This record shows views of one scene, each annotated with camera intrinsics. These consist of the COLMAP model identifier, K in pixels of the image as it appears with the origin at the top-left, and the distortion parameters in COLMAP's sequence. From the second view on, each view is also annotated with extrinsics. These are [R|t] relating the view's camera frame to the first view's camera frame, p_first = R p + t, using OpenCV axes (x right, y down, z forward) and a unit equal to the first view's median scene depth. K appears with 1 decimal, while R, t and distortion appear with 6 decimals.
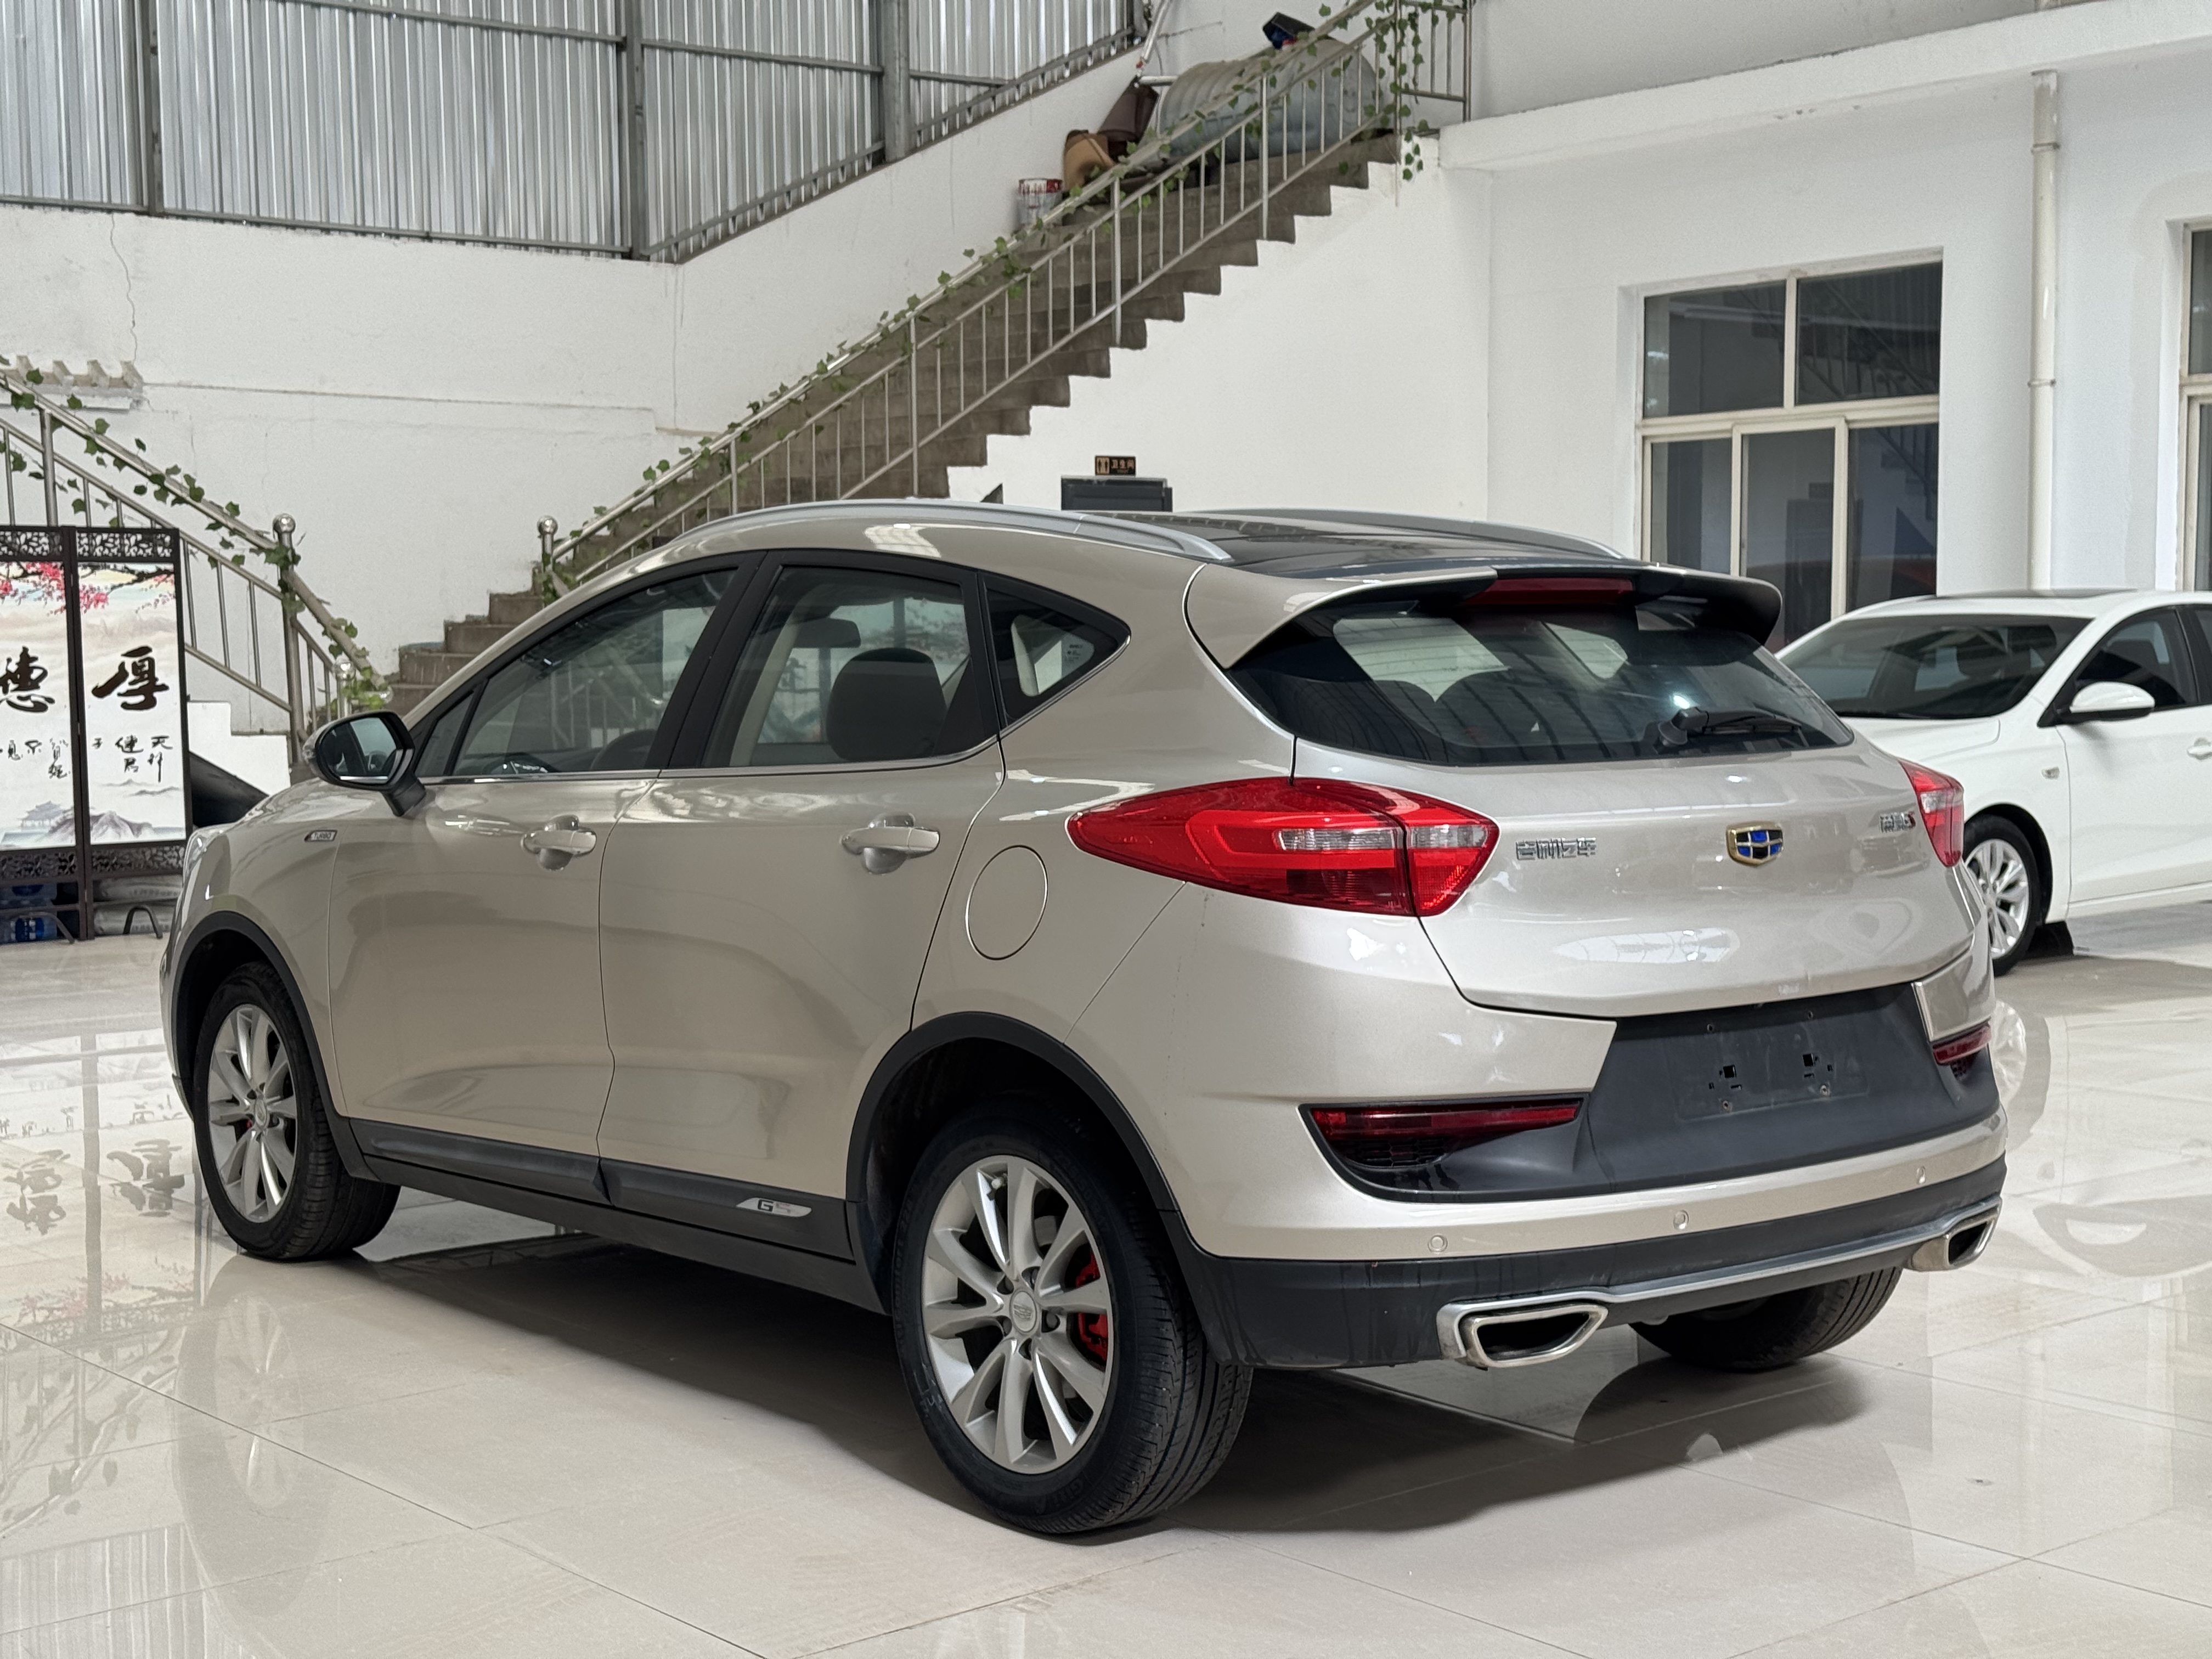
lens RADIAL K [[3112.0, 0, 1150.2], [0, 3112.0, 902.4], [0, 0, 1]] dist [0.067148, 0.000000]
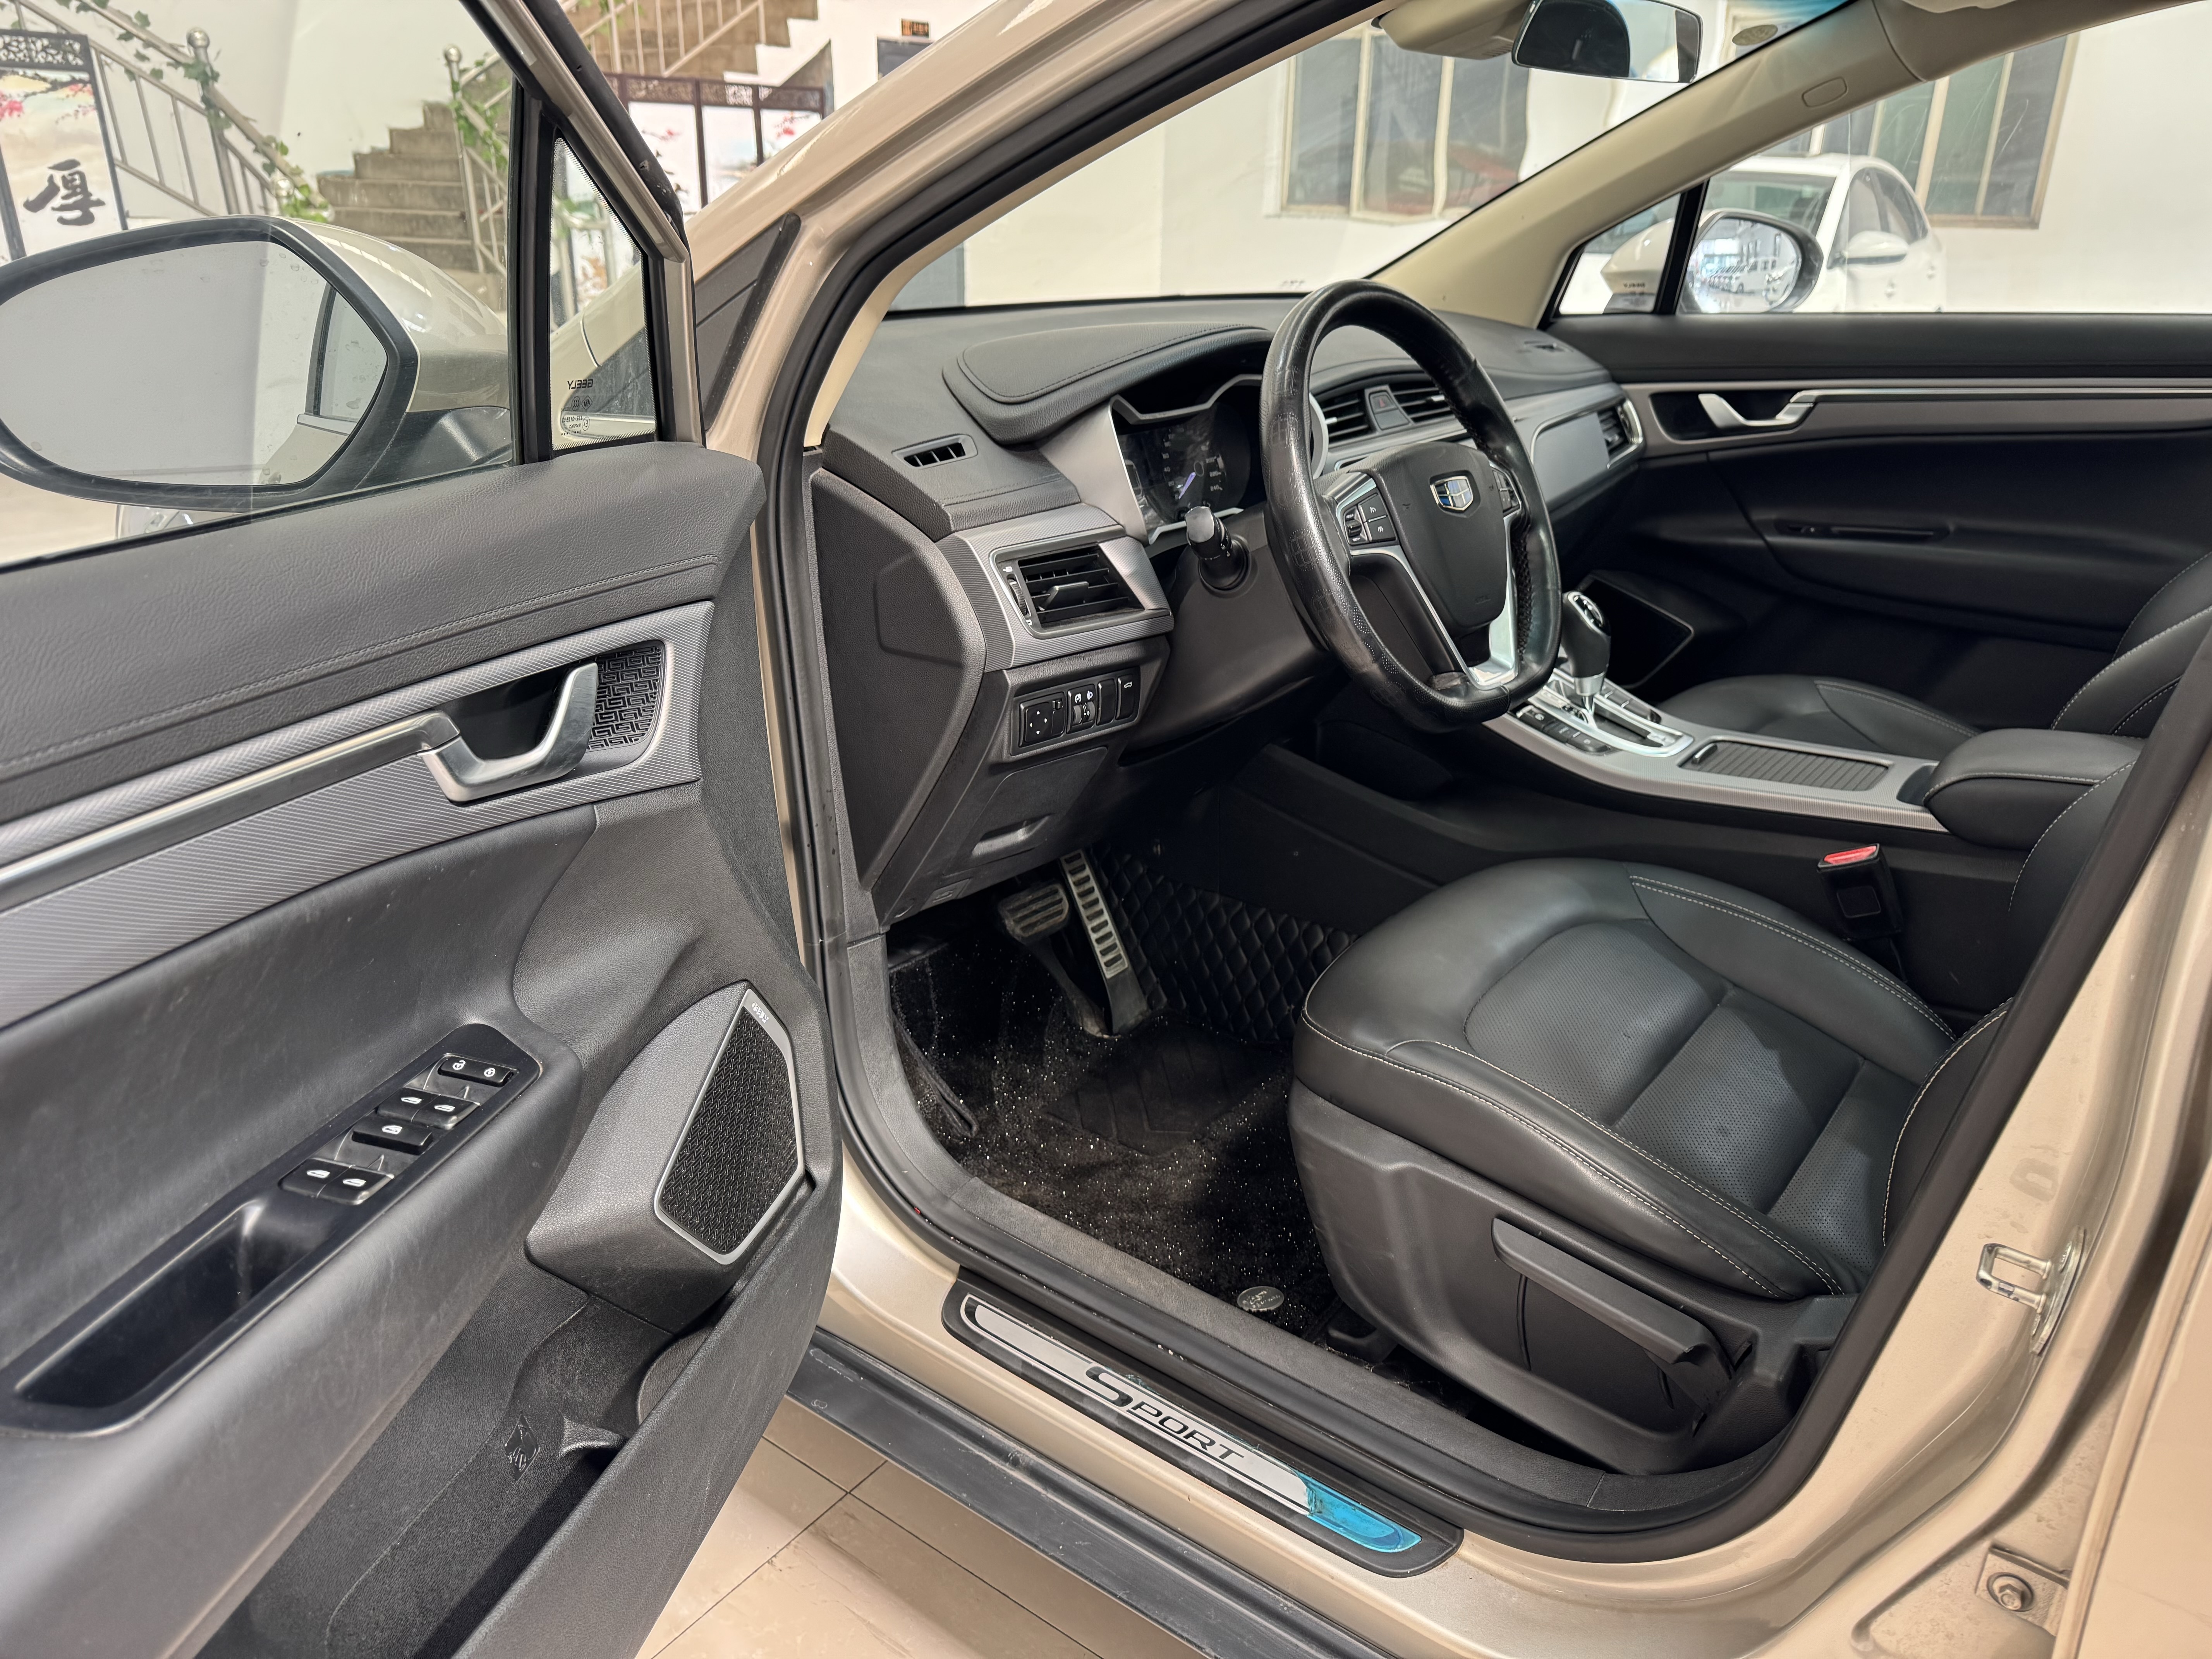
lens RADIAL K [[1564.0, 0, 1092.1], [0, 1564.0, 844.9], [0, 0, 1]] dist [0.017075, -0.017779]
pose [[0.977586, -0.061993, 0.201205, -0.109670], [-0.001558, 0.953510, 0.301358, -0.022696], [-0.210533, -0.294917, 0.932041, 0.378387]]
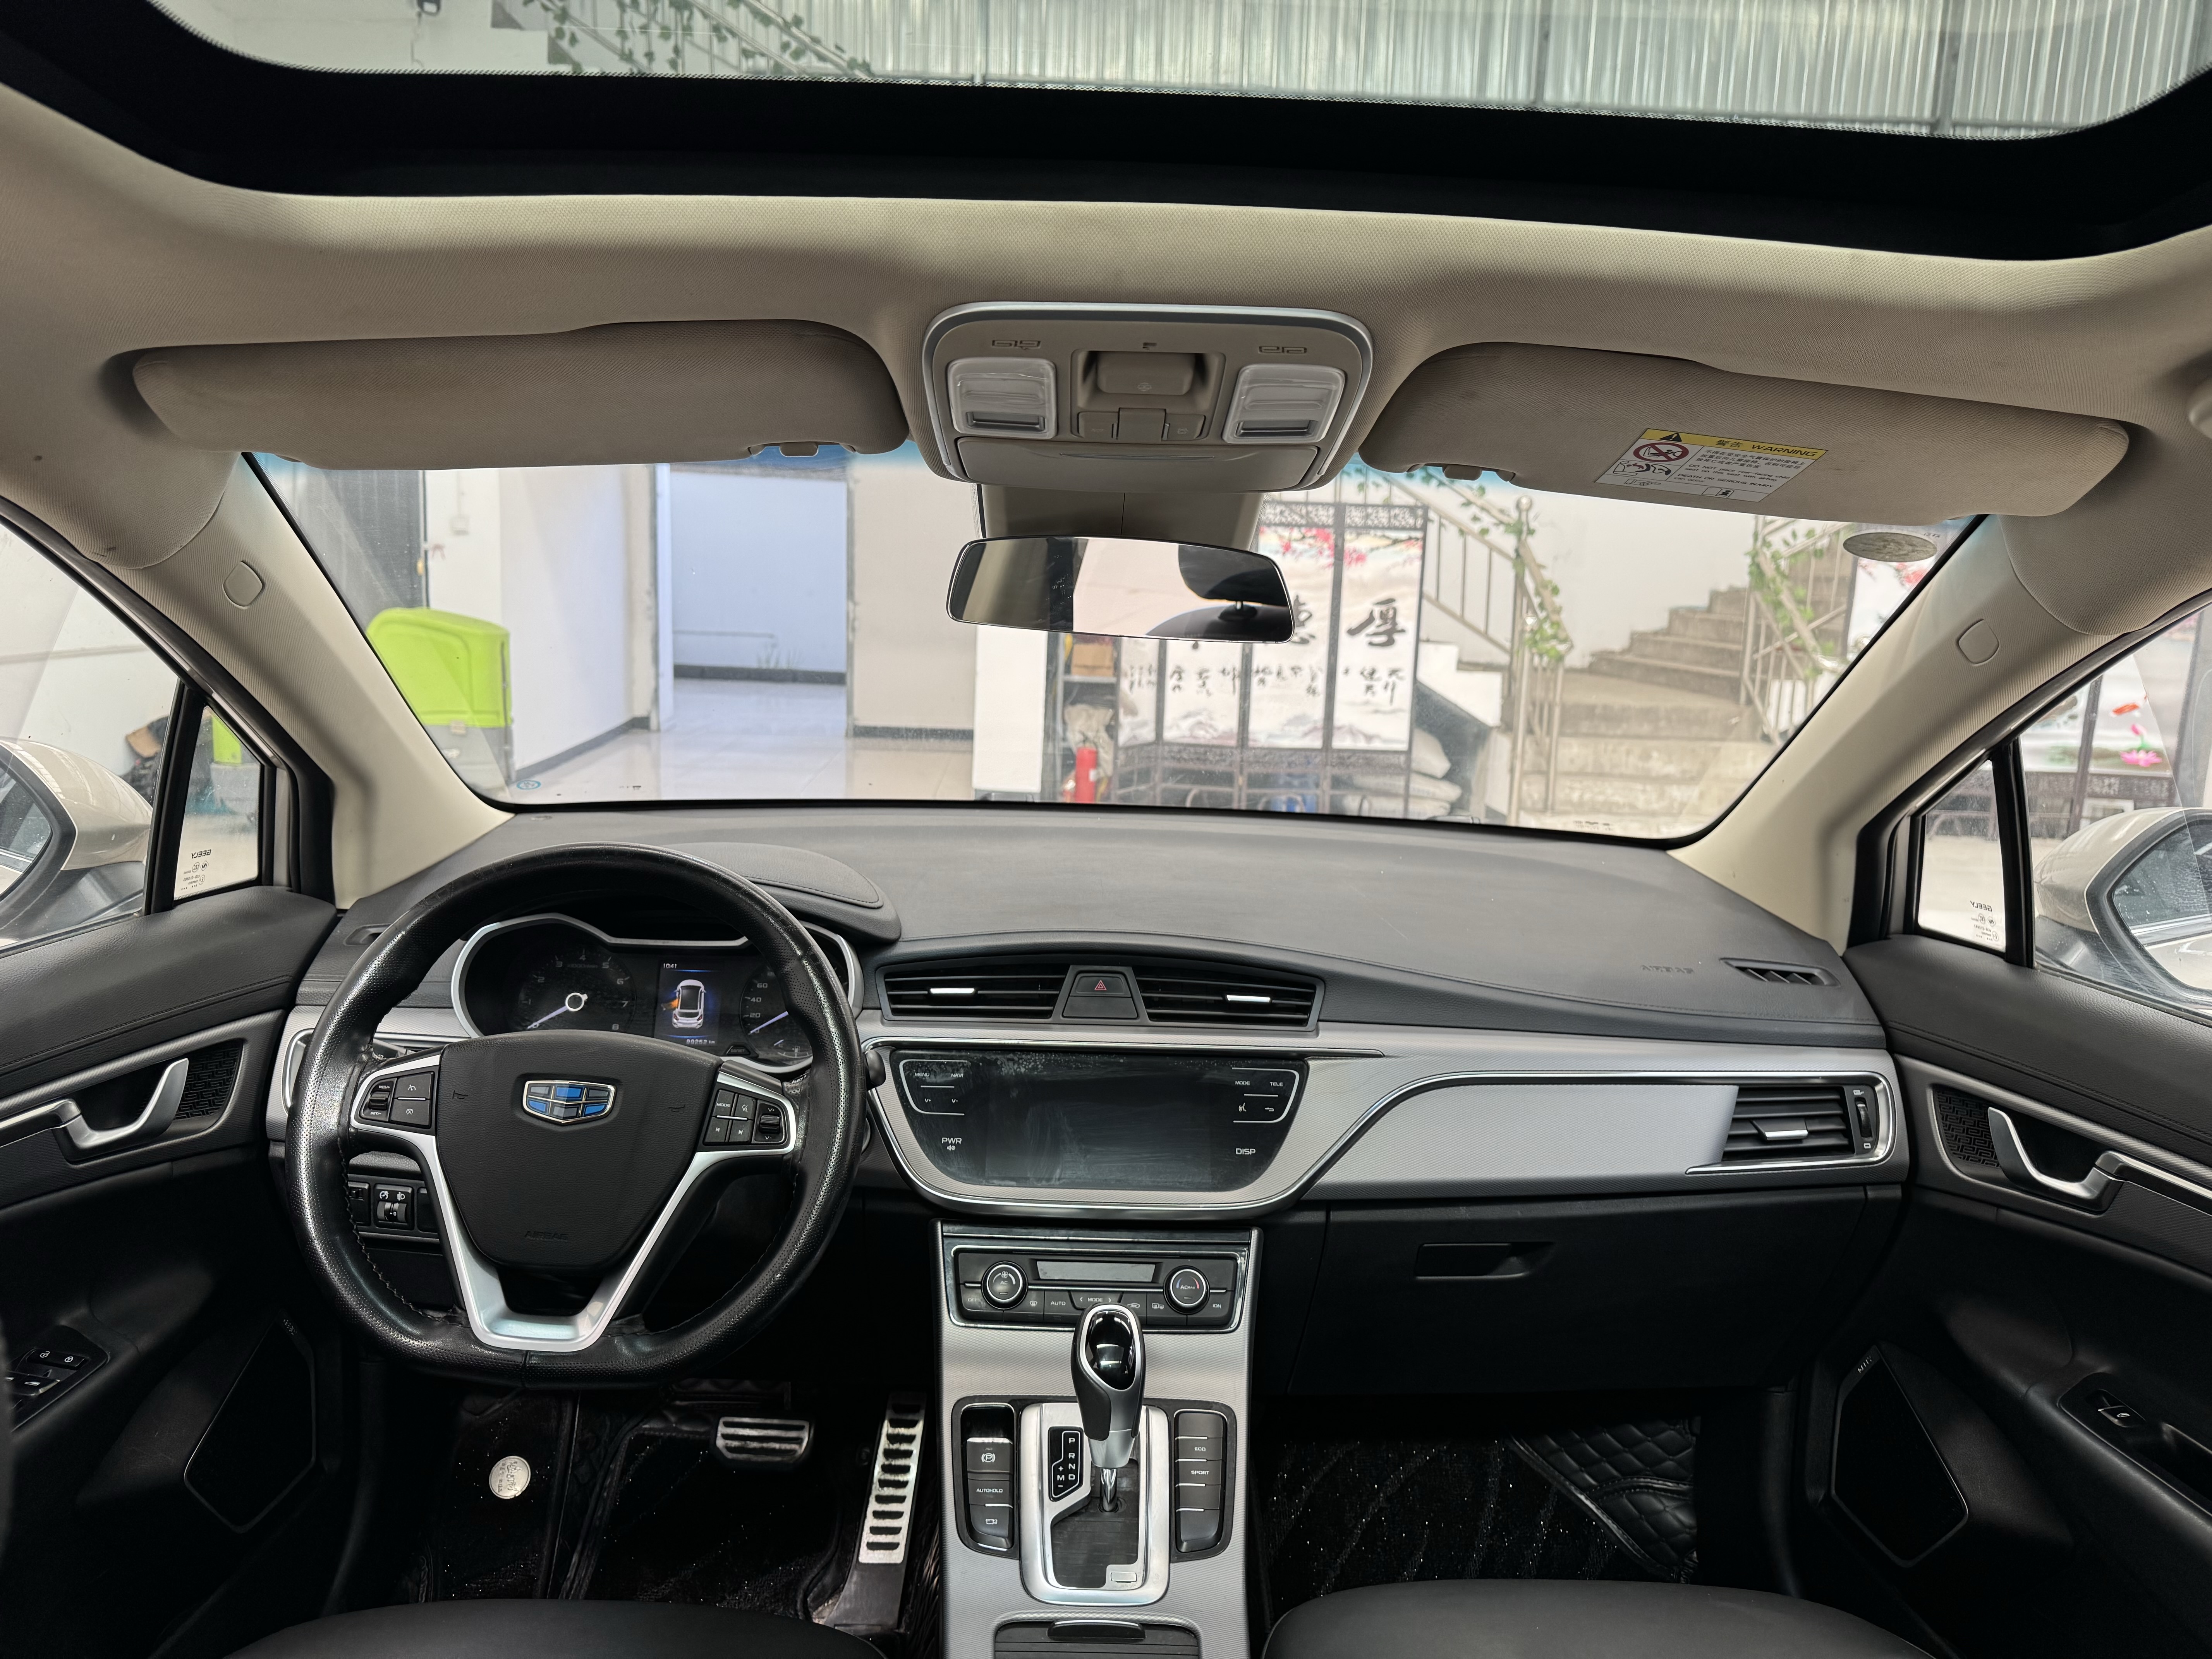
lens RADIAL K [[1564.0, 0, 1089.3], [0, 1564.0, 830.4], [0, 0, 1]] dist [0.017075, -0.017779]
pose [[0.767983, 0.136014, -0.625861, -0.002756], [-0.096146, 0.990600, 0.097302, -0.037523], [0.633212, -0.014552, 0.773841, 0.422769]]
